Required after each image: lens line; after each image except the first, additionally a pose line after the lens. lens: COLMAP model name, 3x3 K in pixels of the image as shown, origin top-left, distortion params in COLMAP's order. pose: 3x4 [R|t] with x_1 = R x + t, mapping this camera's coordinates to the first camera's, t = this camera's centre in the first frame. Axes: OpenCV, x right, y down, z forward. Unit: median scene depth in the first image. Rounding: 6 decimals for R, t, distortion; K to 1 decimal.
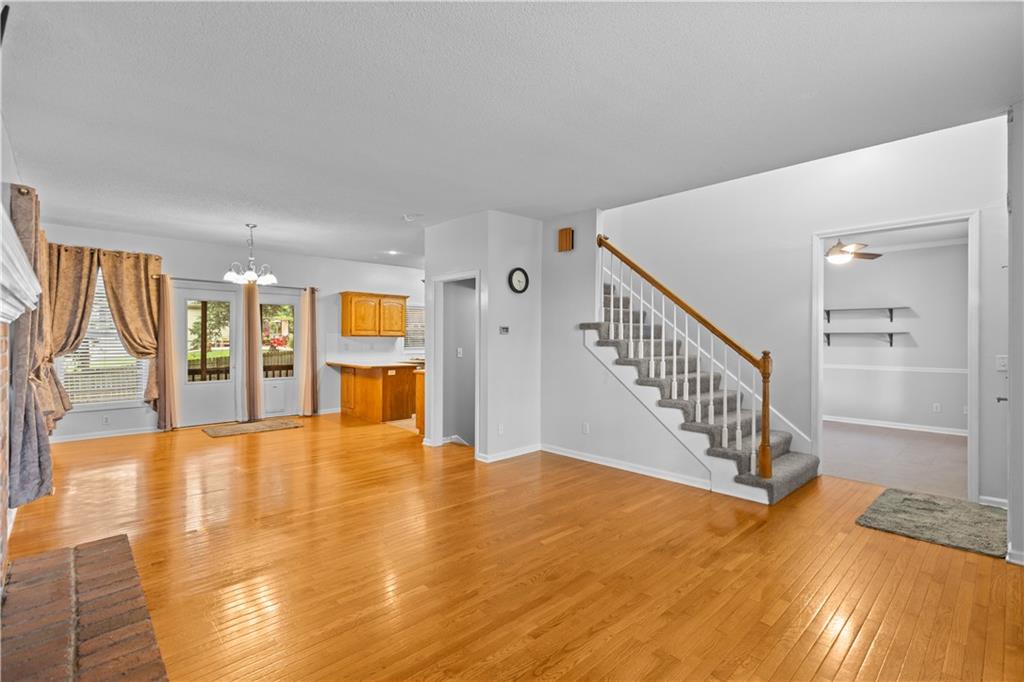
lens RADIAL K [[470.5, 0, 513.8], [0, 470.5, 339.6], [0, 0, 1]] dist [0.001503, 0.000087]
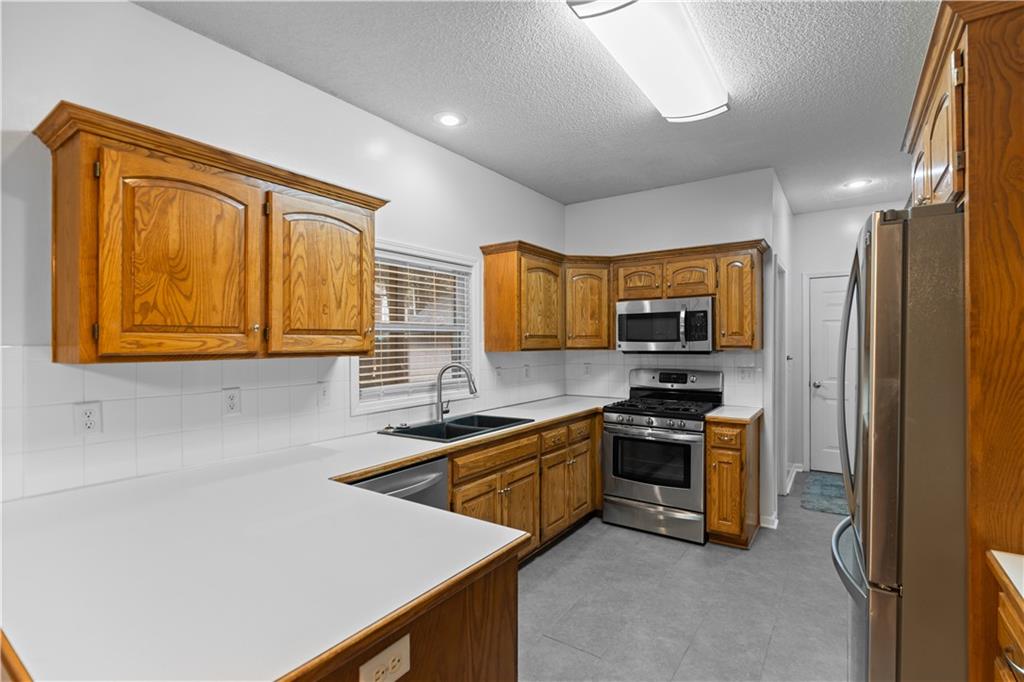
lens RADIAL K [[483.5, 0, 508.0], [0, 483.5, 341.2], [0, 0, 1]] dist [-0.002424, -0.000138]
pose [[0.981375, -0.008872, 0.191896, -0.214841], [0.009833, 0.999943, -0.004056, -0.012099], [-0.191849, 0.005868, 0.981407, 0.745398]]
